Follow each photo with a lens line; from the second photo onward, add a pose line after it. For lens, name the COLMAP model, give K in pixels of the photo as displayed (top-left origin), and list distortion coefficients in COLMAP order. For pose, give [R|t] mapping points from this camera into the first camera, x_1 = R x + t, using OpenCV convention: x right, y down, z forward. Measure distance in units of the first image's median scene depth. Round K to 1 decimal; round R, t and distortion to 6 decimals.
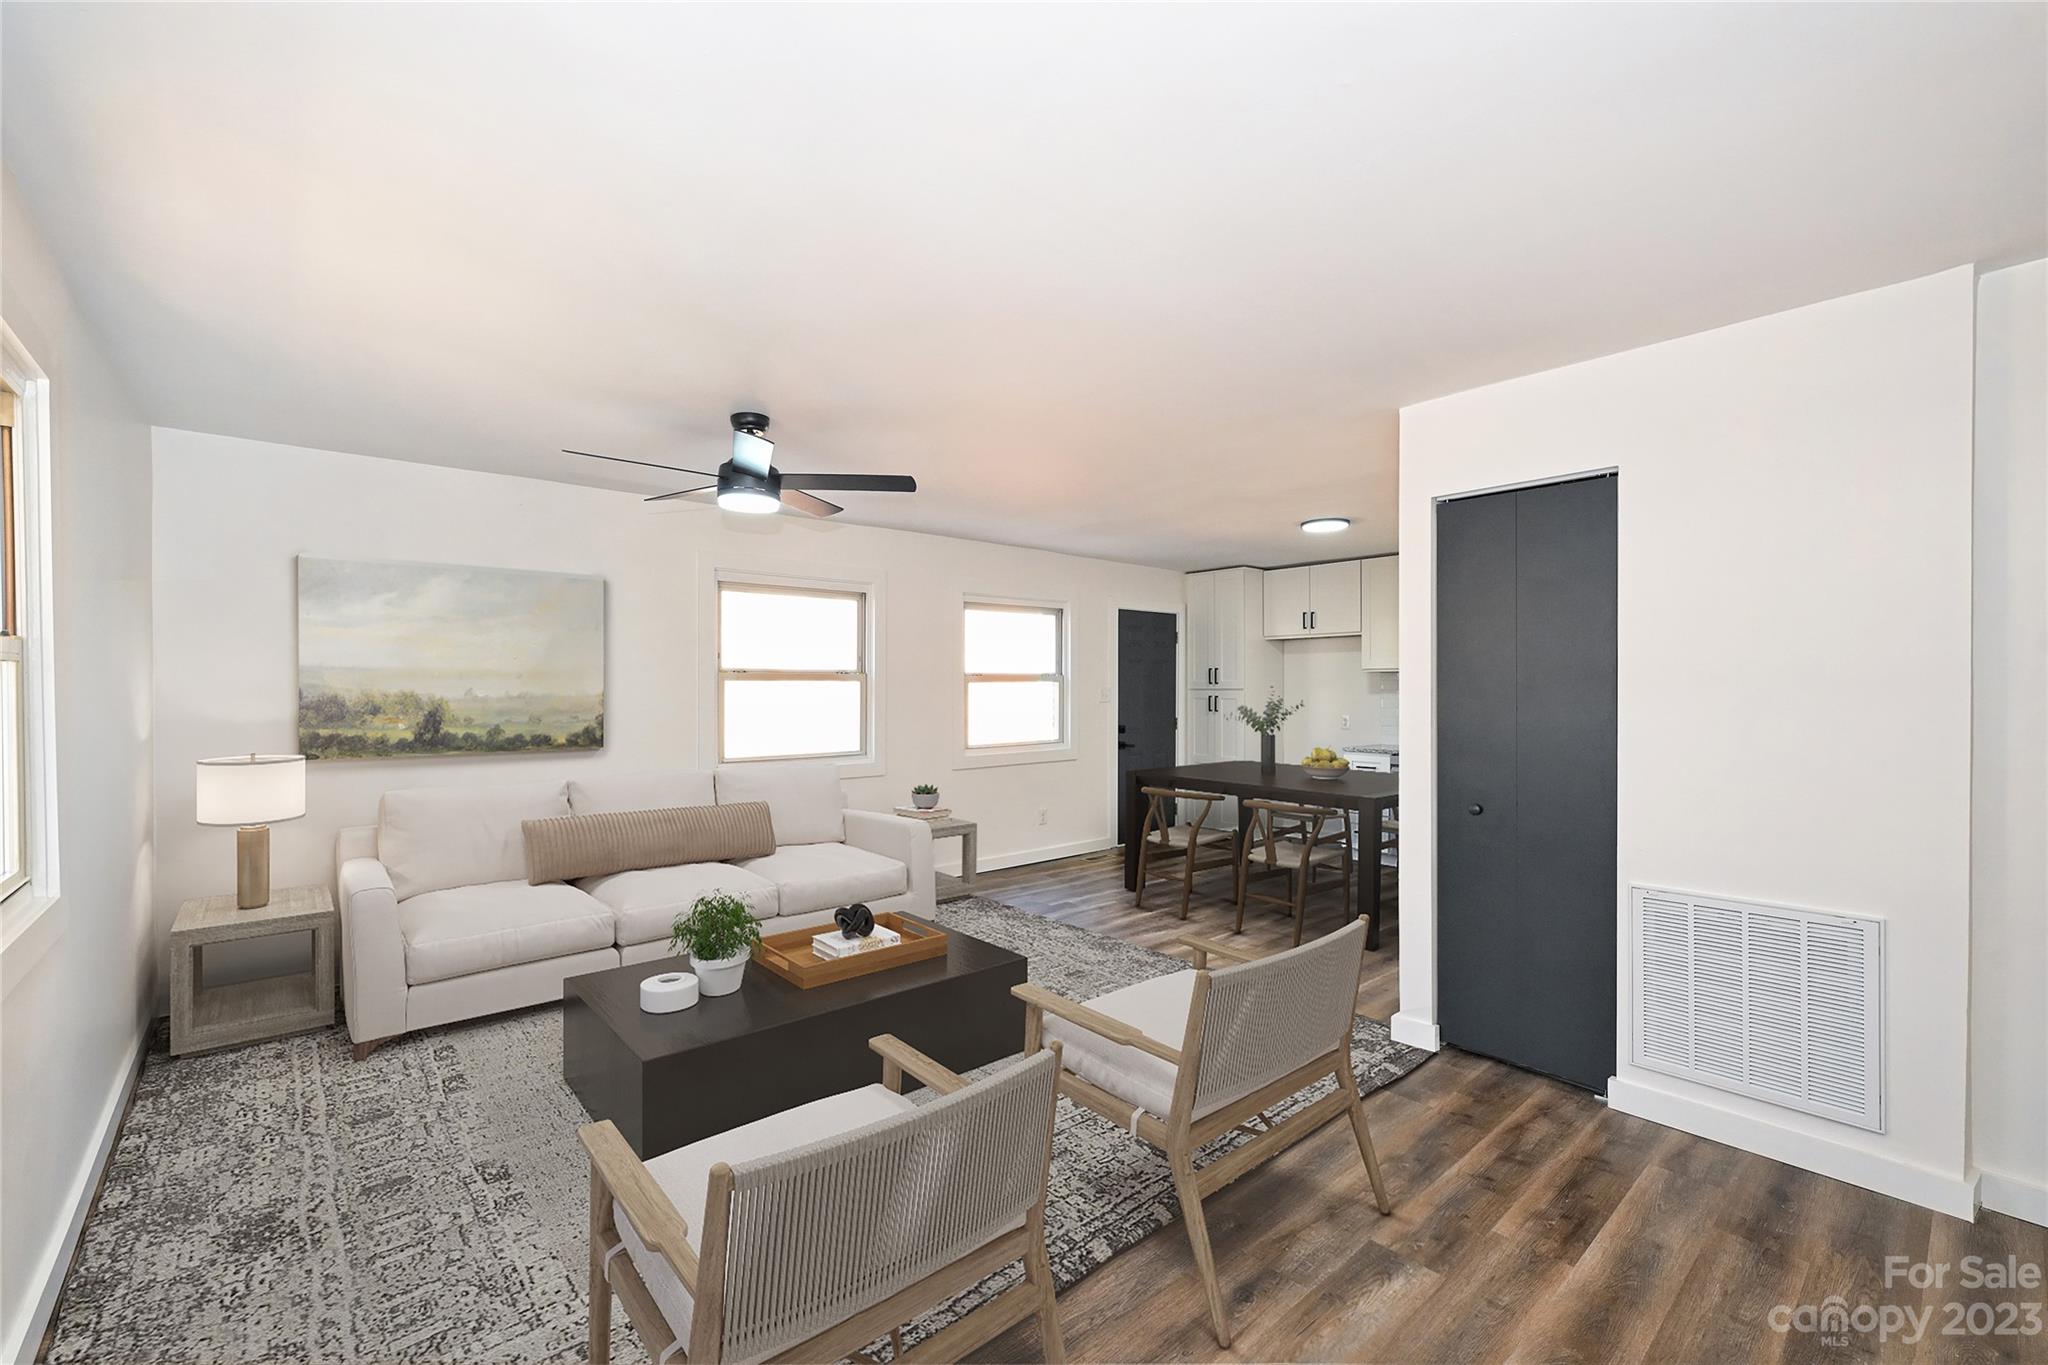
lens RADIAL K [[854.5, 0, 1017.9], [0, 854.5, 688.5], [0, 0, 1]] dist [0.000841, 0.000061]
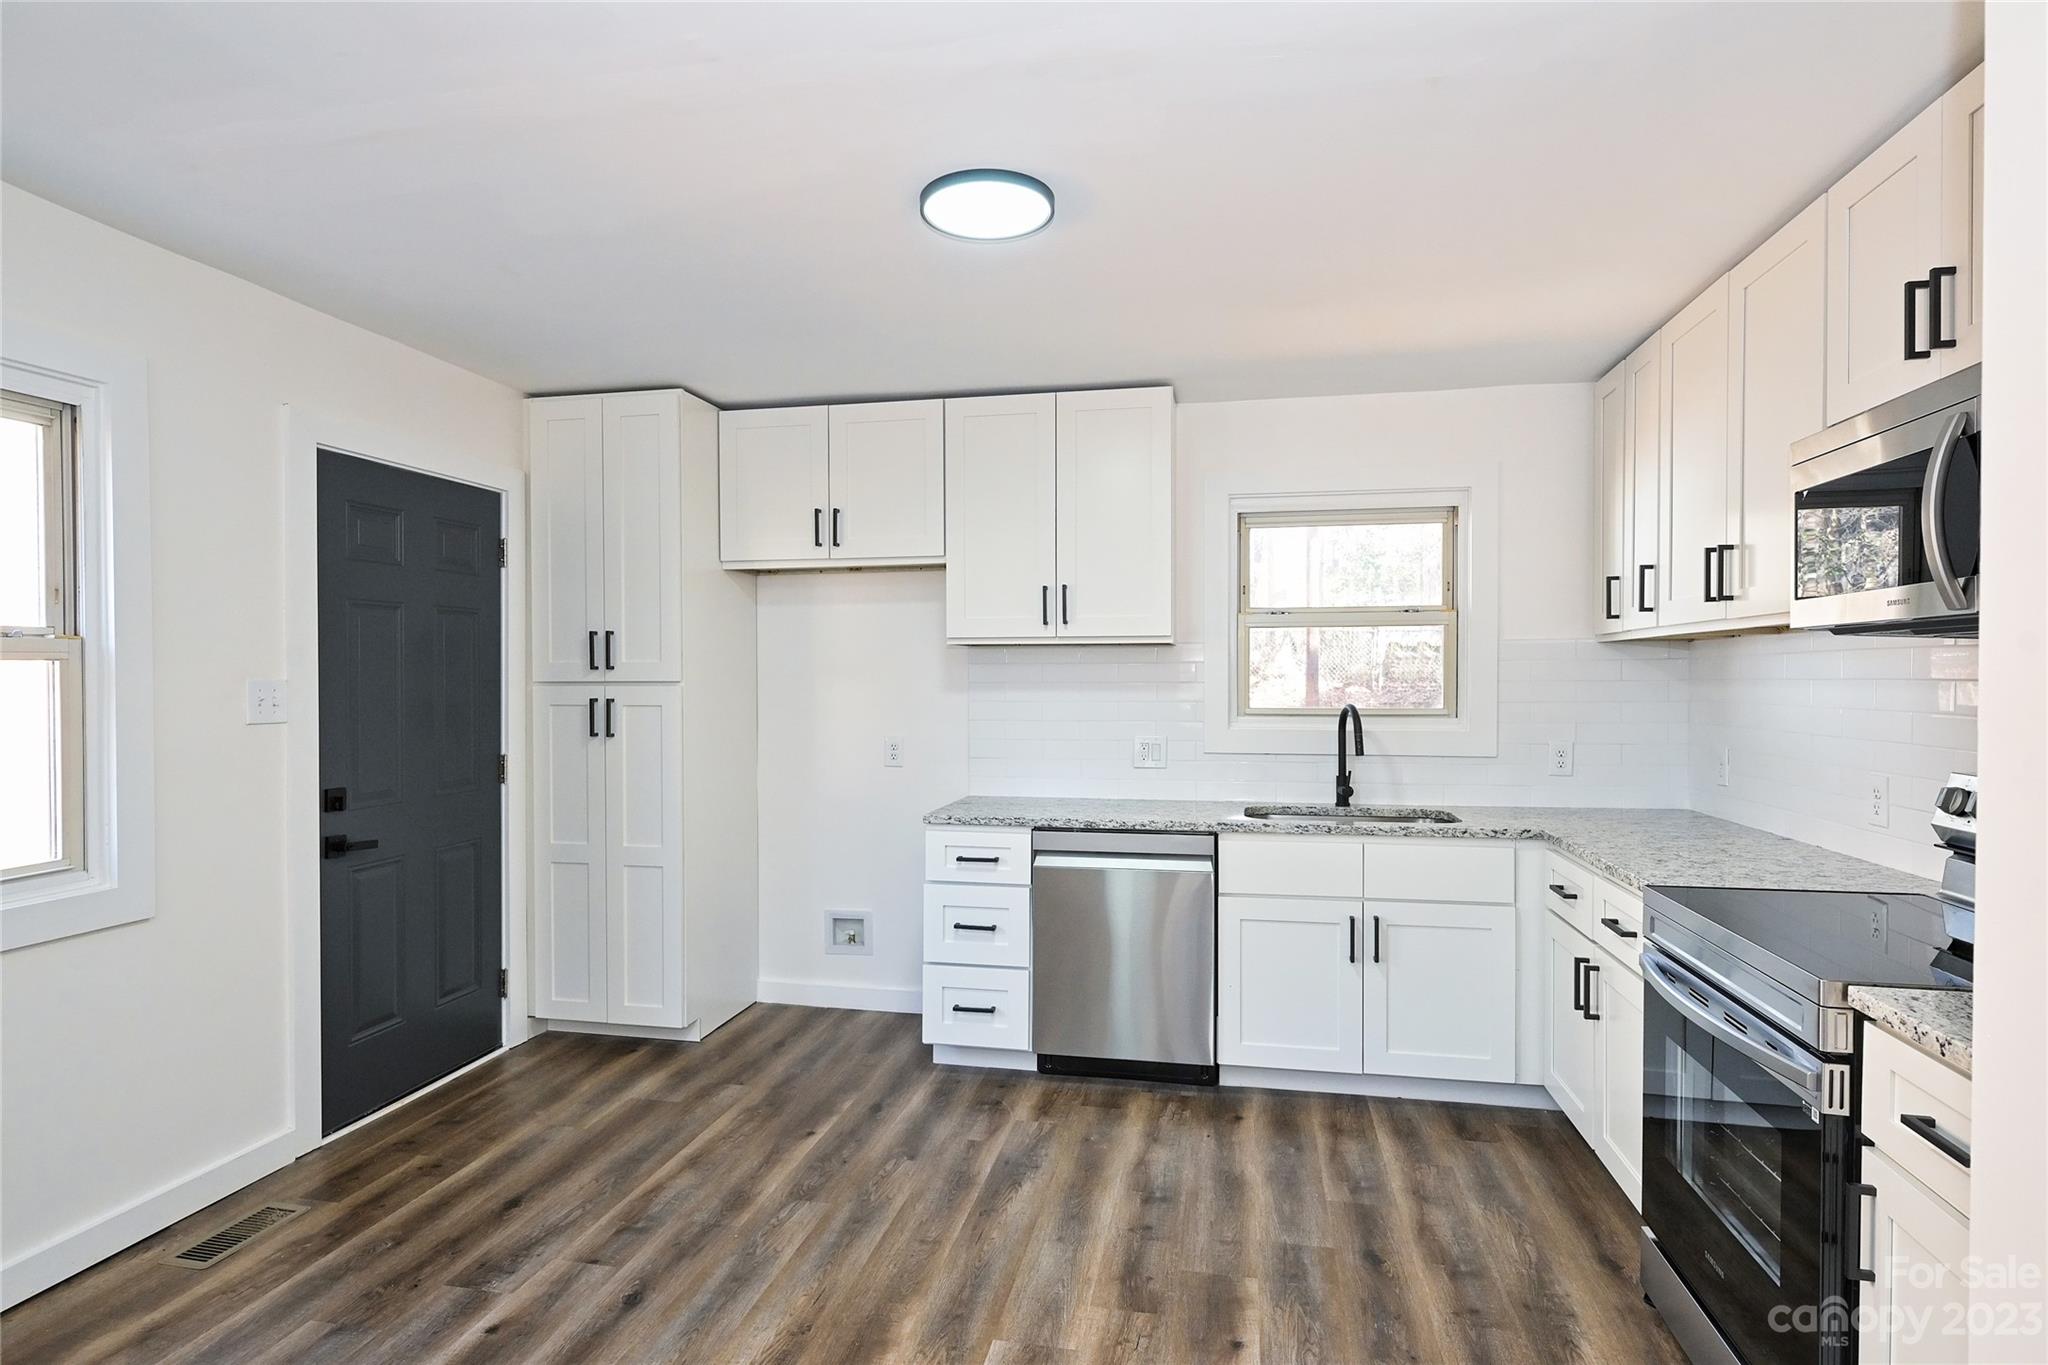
lens RADIAL K [[1064.6, 0, 1019.6], [0, 1064.6, 689.4], [0, 0, 1]] dist [-0.001083, 0.000111]
pose [[0.795515, -0.008143, 0.605879, 0.084131], [0.000984, 0.999926, 0.012146, -0.001797], [-0.605933, -0.009066, 0.795464, 0.502978]]
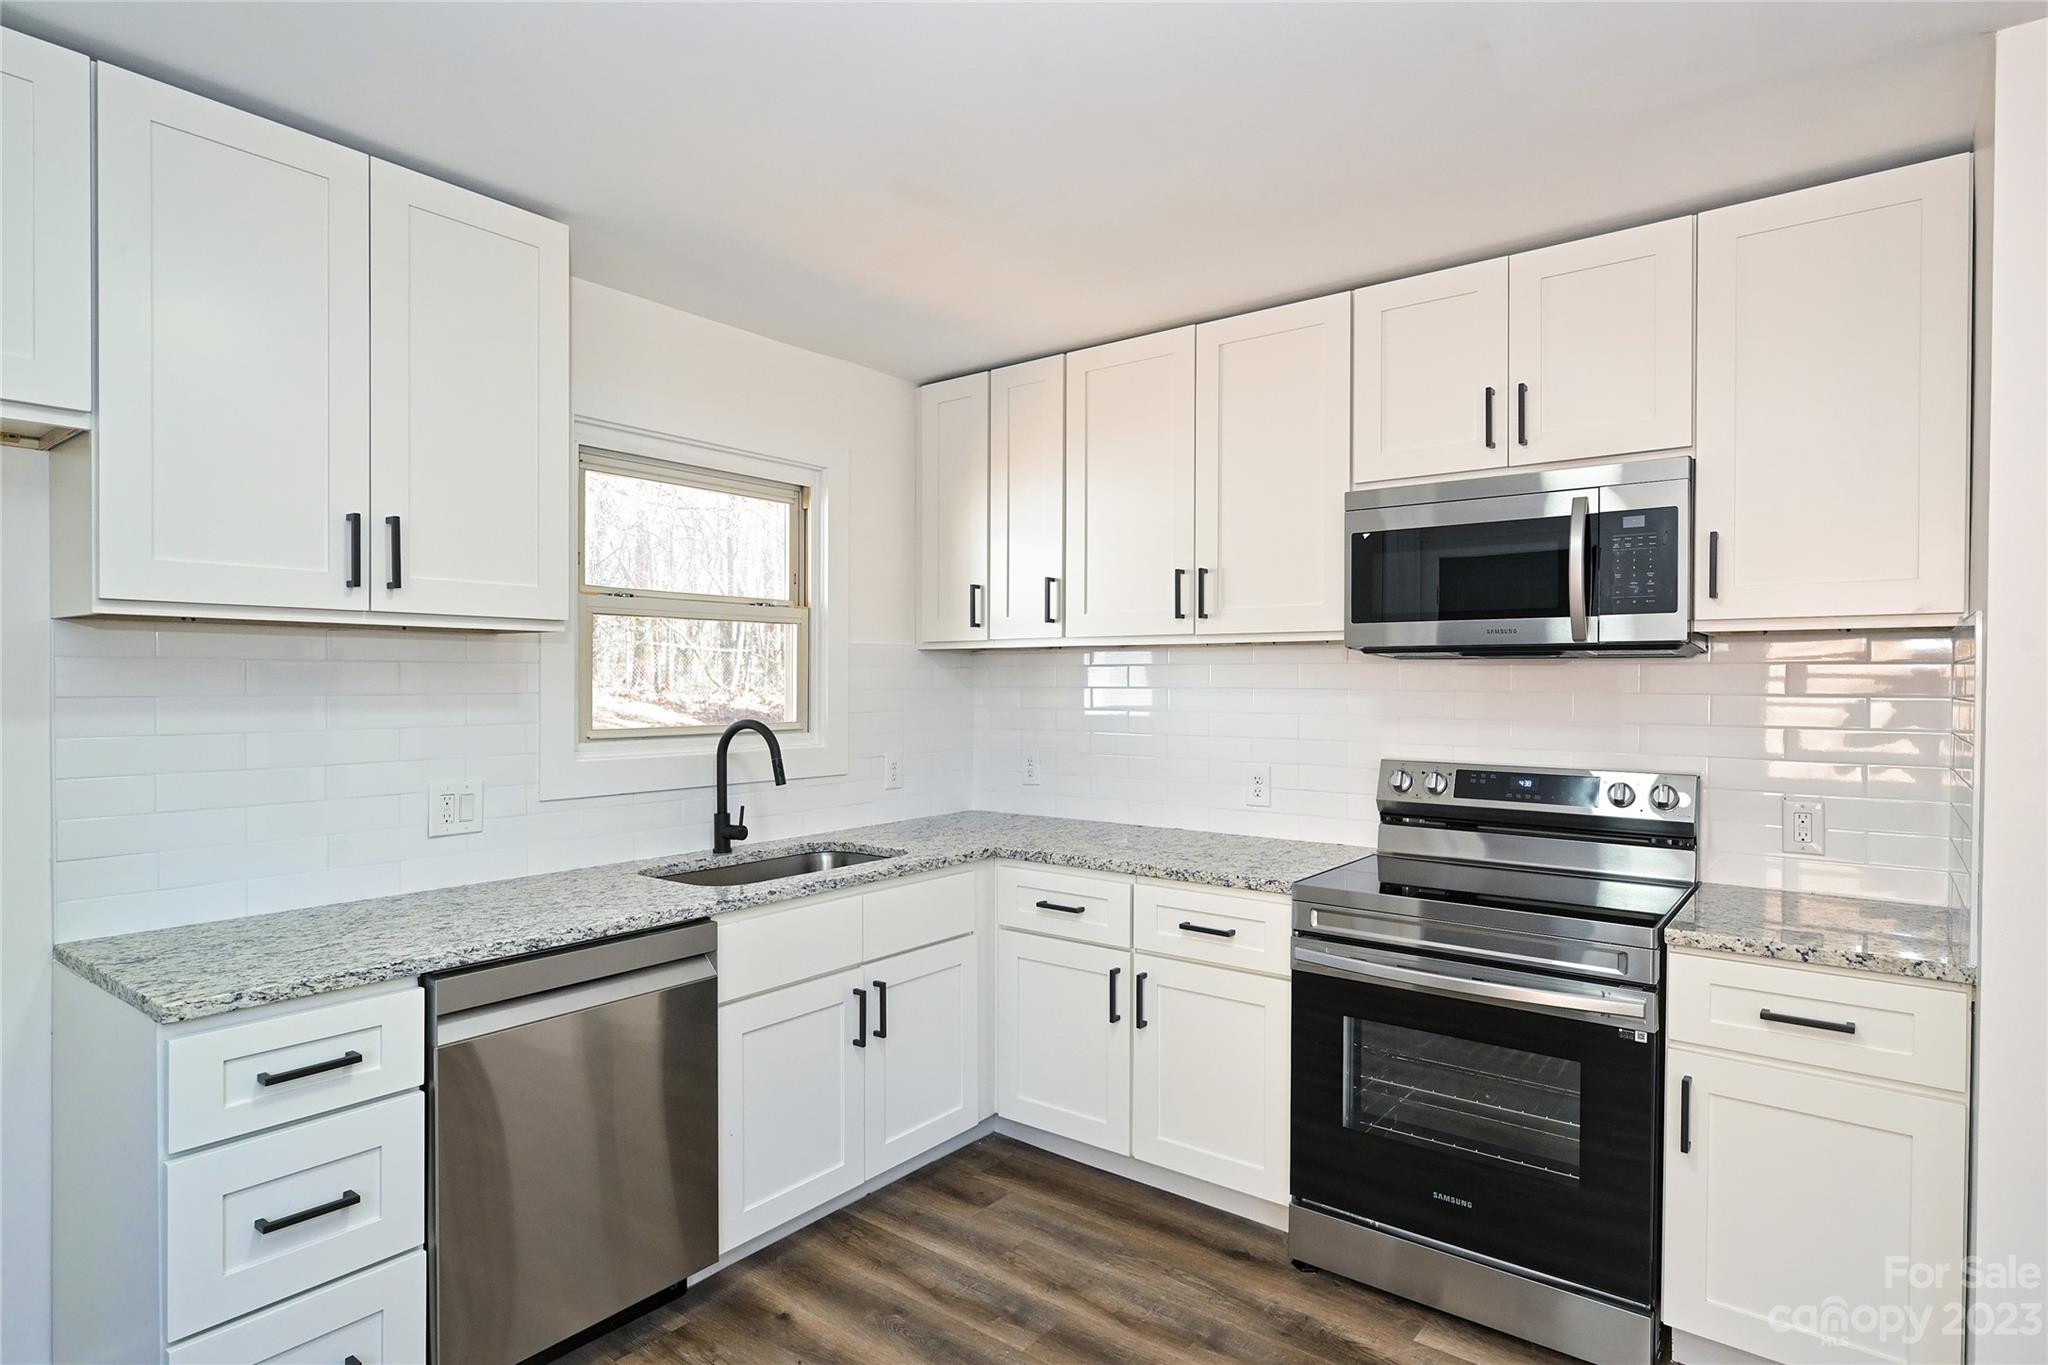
lens RADIAL K [[1097.0, 0, 1016.0], [0, 1097.0, 690.1], [0, 0, 1]] dist [0.000575, 0.000382]
pose [[-0.191849, -0.010238, 0.981371, 0.099341], [-0.003338, 0.999947, 0.009780, -0.003916], [-0.981419, -0.001400, -0.191873, 0.806434]]
